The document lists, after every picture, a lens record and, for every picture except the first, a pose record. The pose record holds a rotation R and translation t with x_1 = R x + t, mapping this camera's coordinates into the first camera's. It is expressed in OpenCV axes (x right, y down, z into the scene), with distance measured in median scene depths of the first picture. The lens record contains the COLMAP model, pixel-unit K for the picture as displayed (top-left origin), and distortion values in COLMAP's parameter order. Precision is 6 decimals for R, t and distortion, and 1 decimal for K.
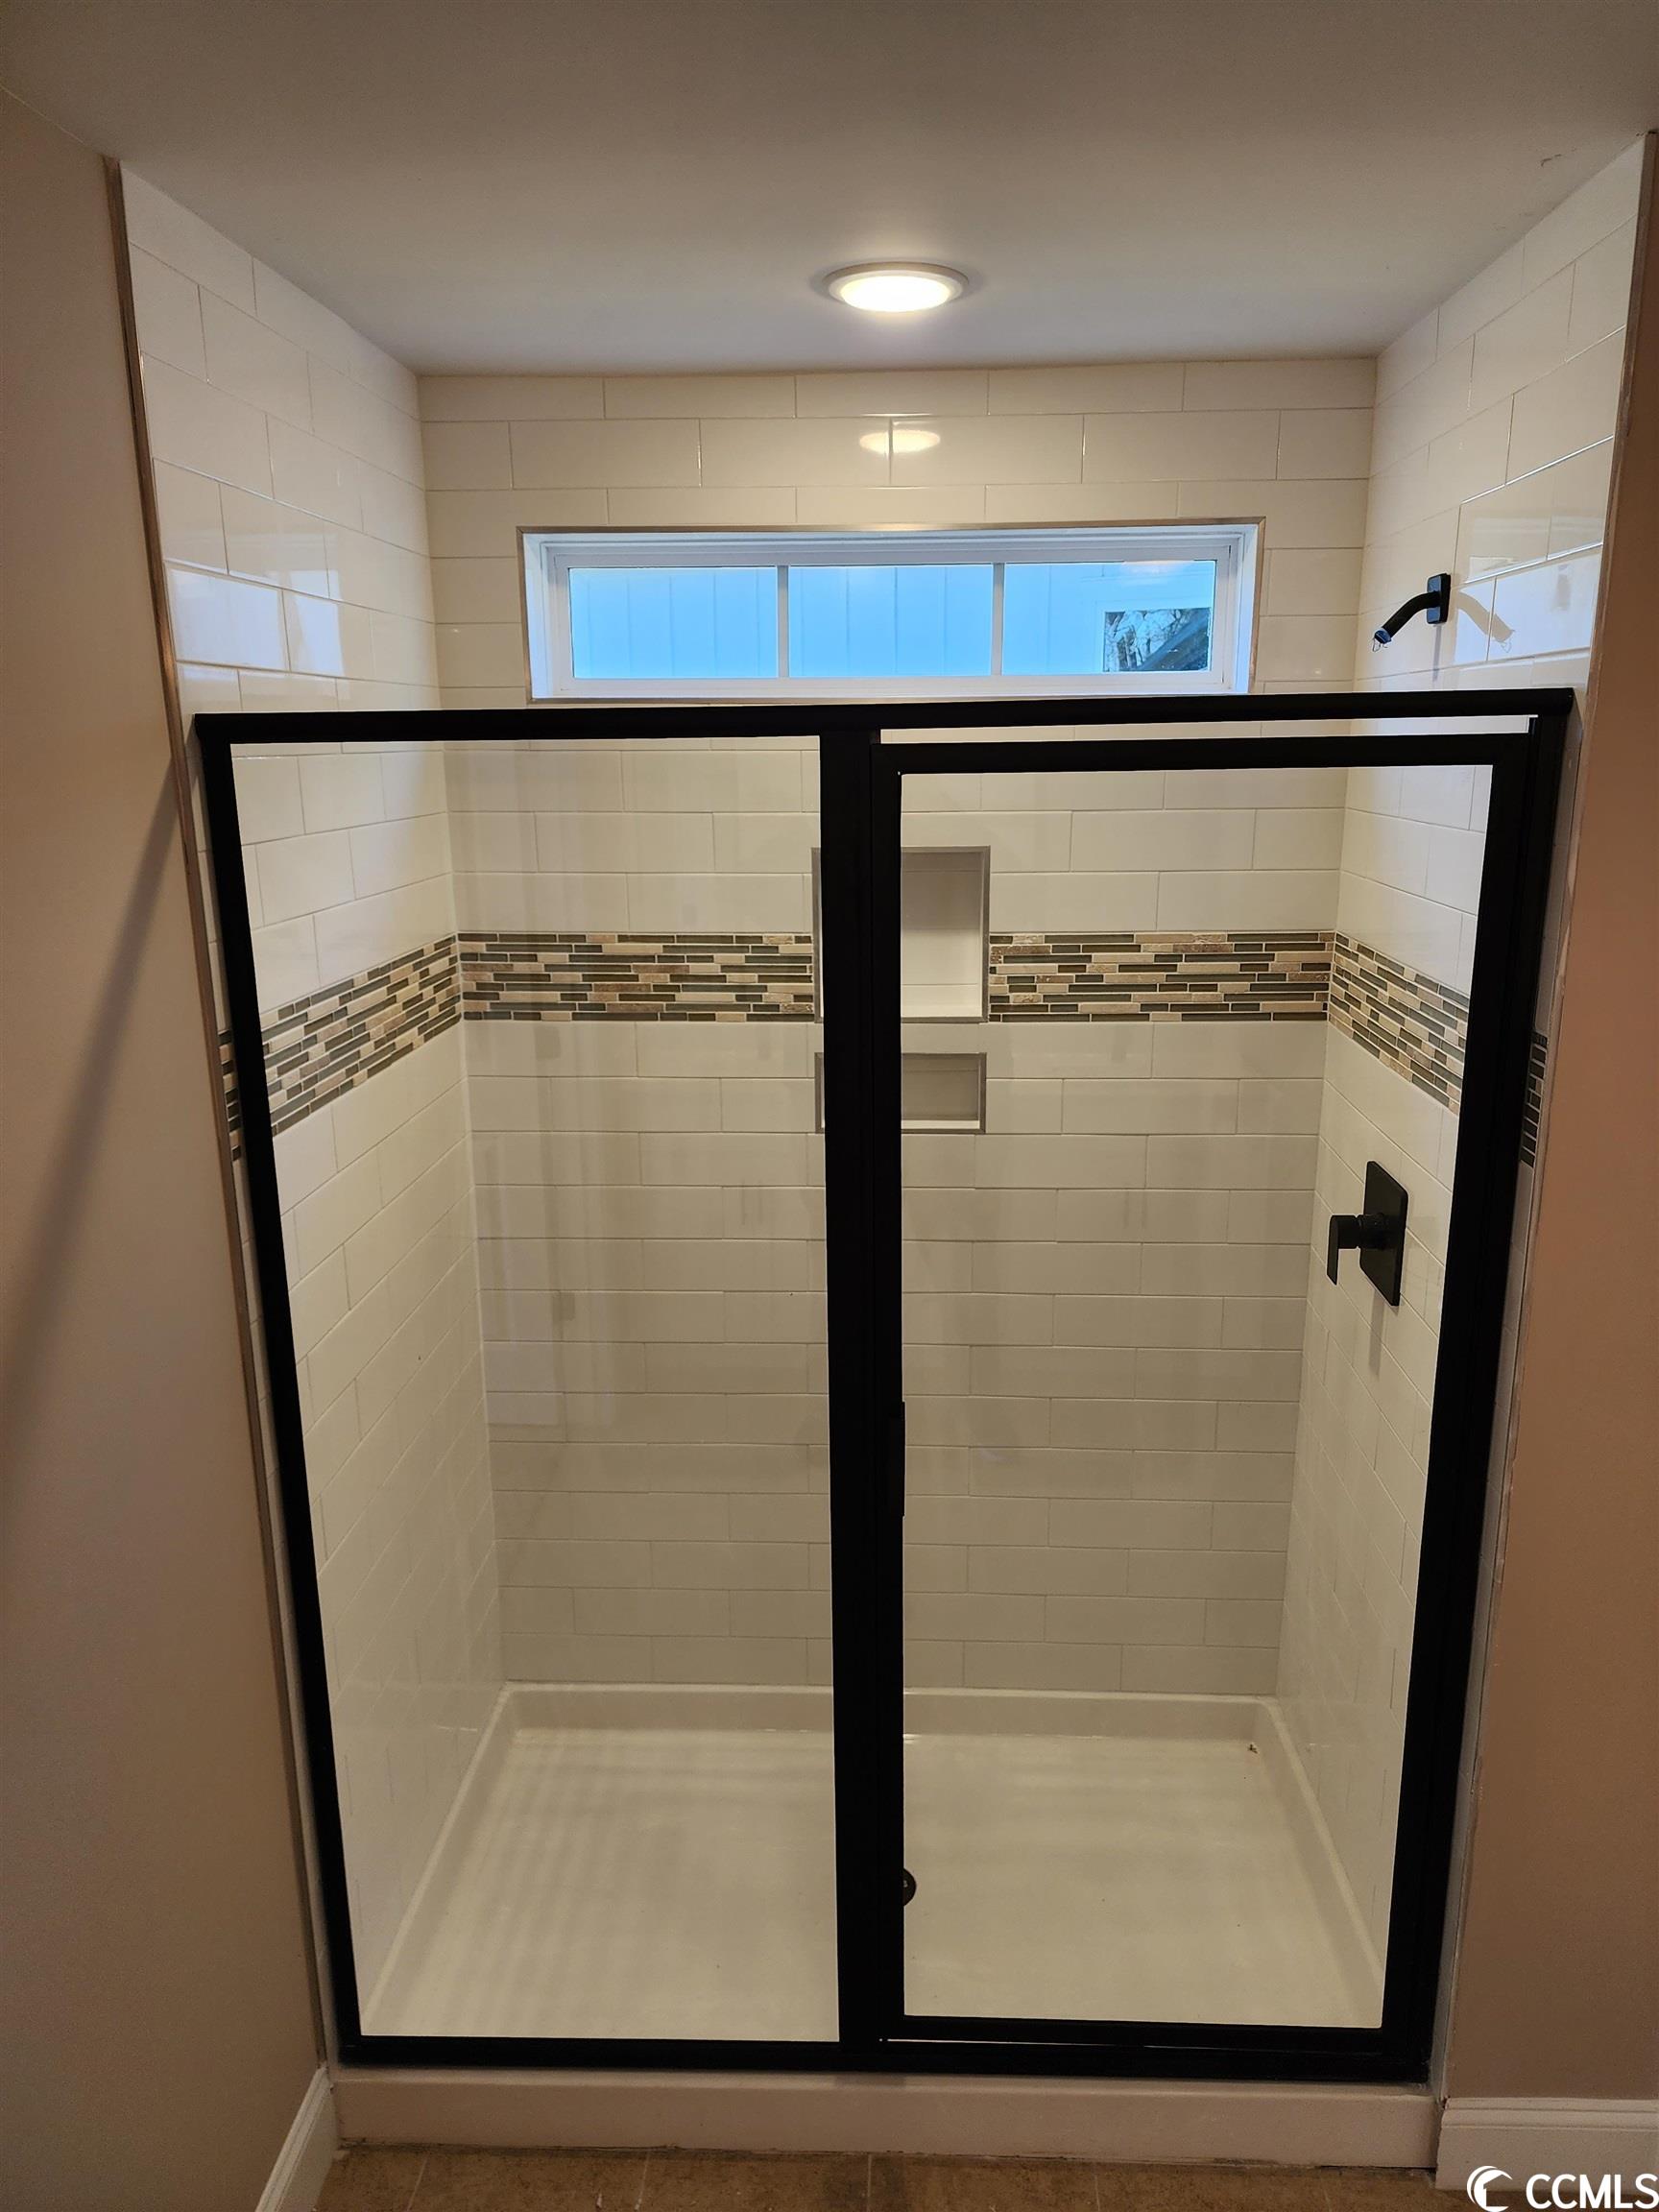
lens RADIAL K [[1493.9, 0, 825.5], [0, 1493.9, 1106.3], [0, 0, 1]] dist [0.047828, -0.038038]
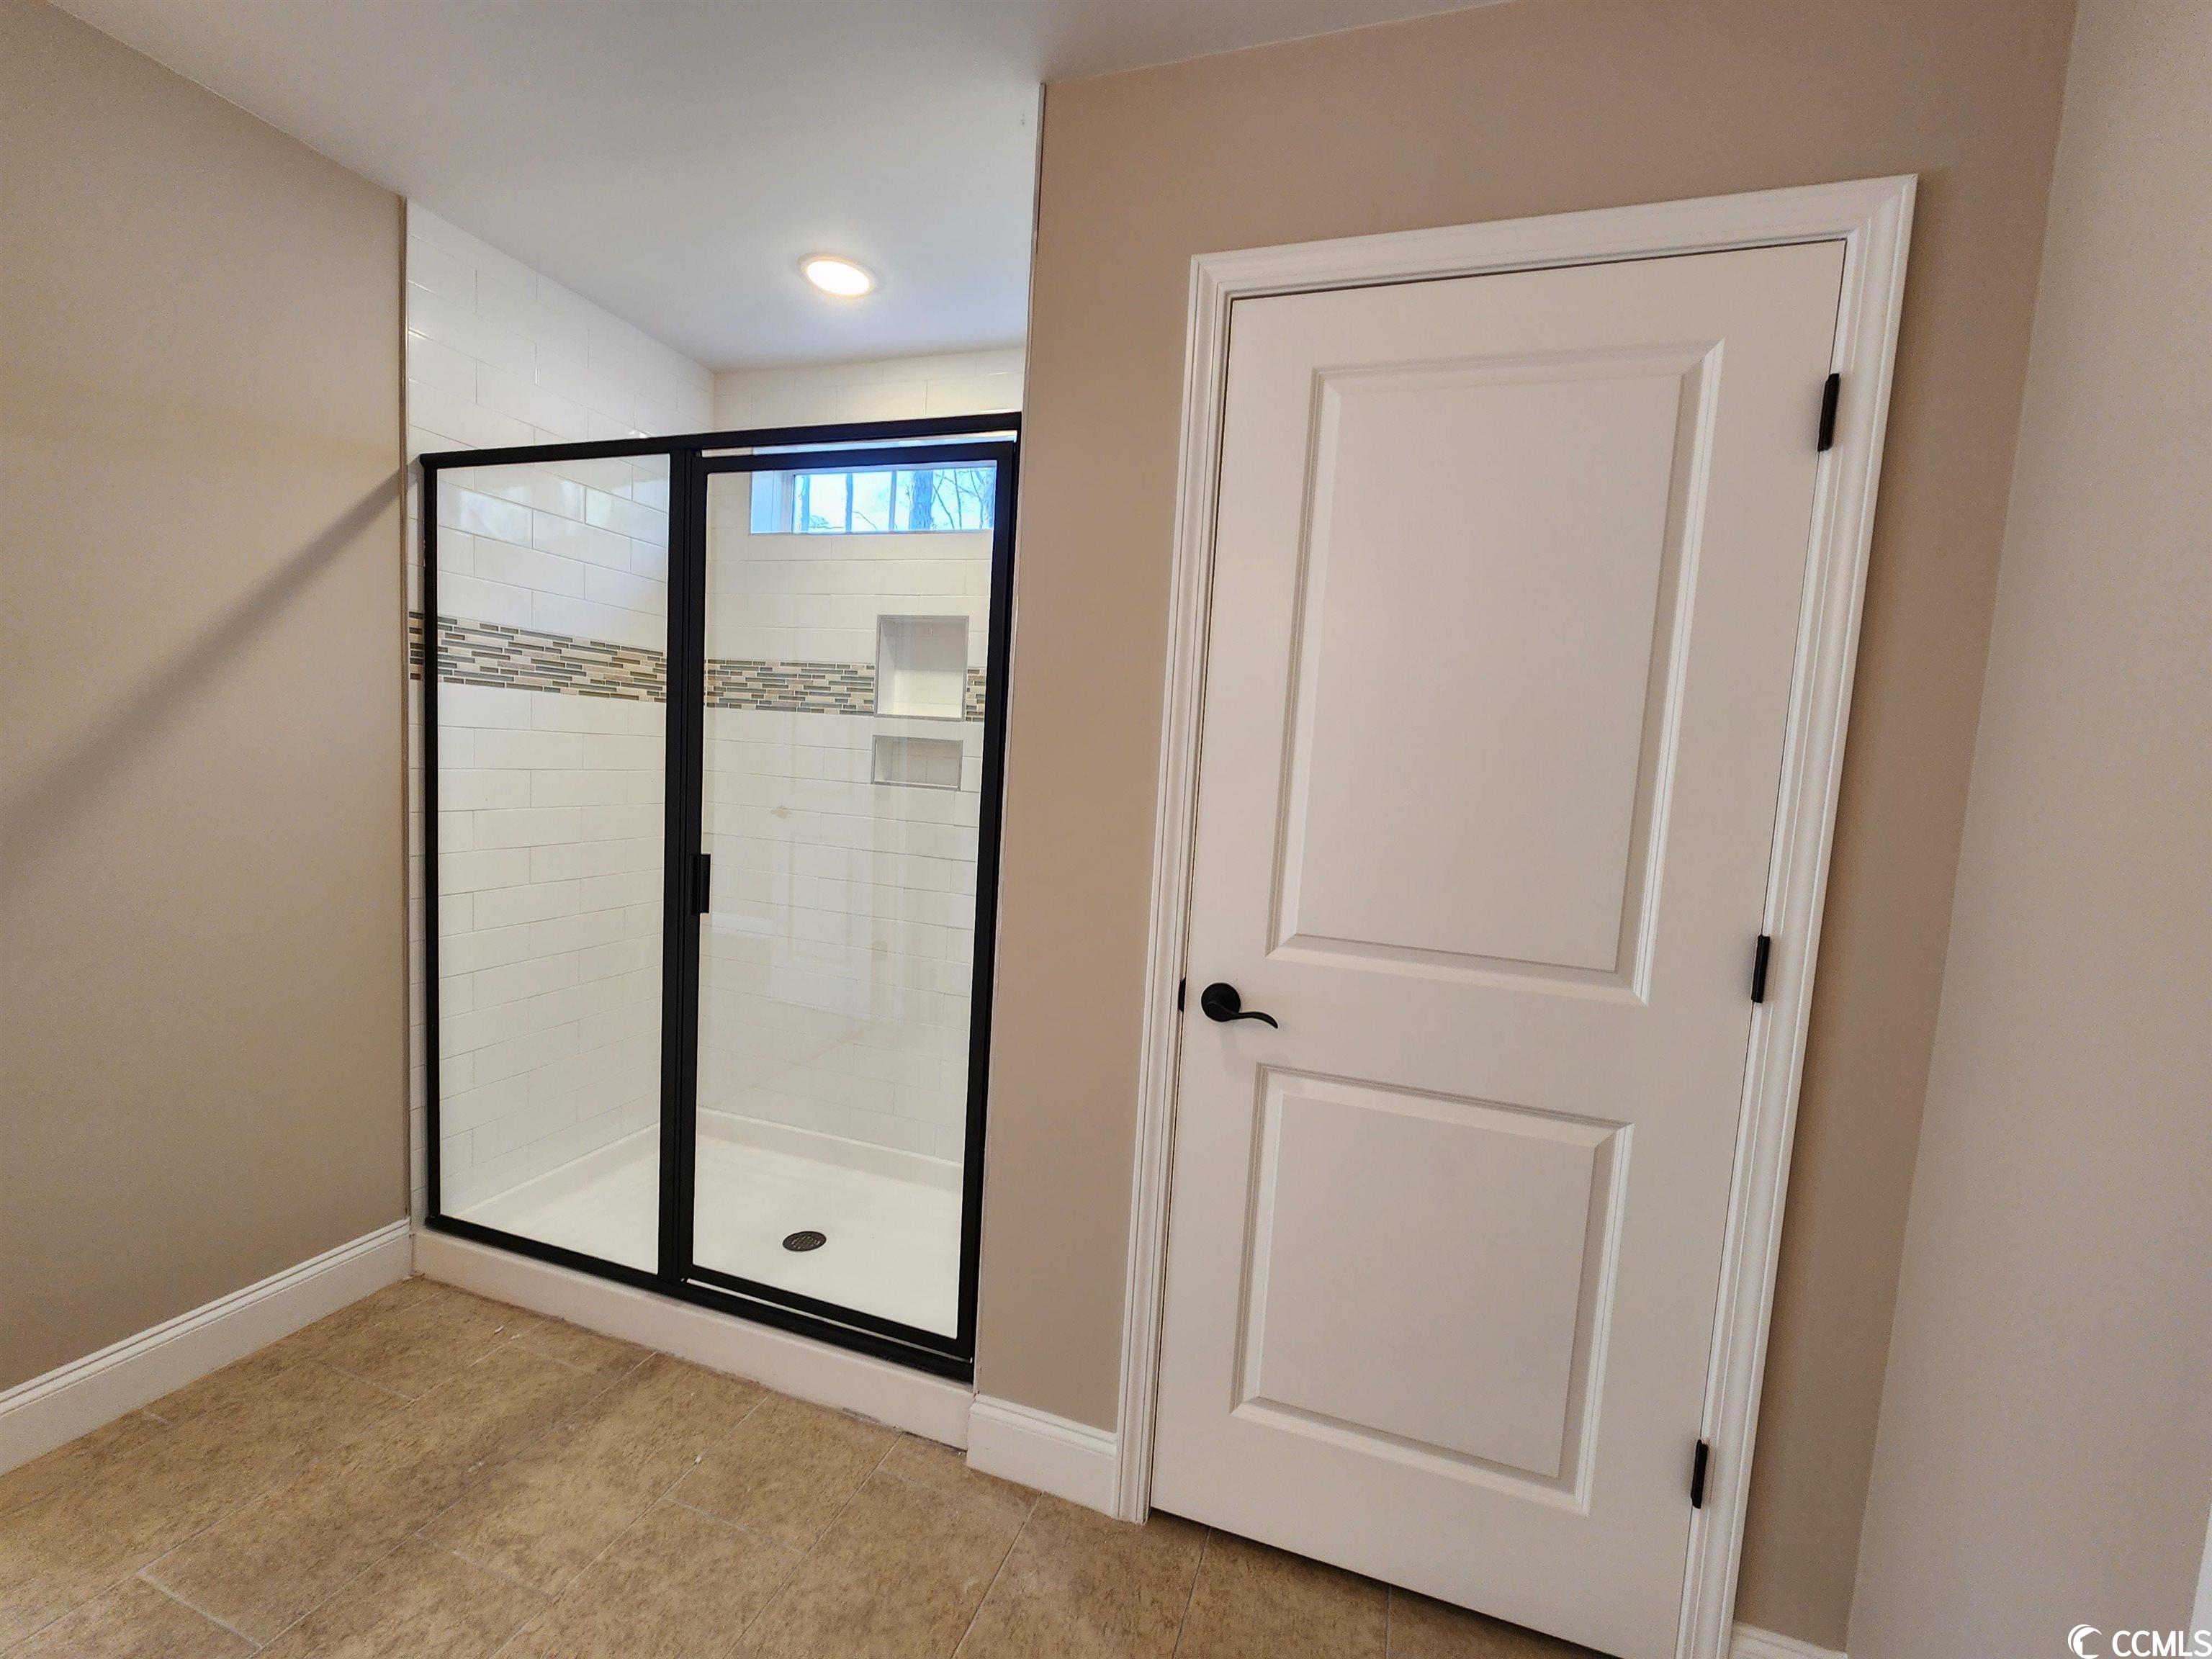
lens RADIAL K [[909.3, 0, 1105.1], [0, 909.3, 829.0], [0, 0, 1]] dist [-0.002372, -0.000105]
pose [[0.958770, 0.089509, -0.269720, 0.545771], [-0.133654, 0.979610, -0.150005, 0.192805], [0.250794, 0.179869, 0.951183, 0.099480]]
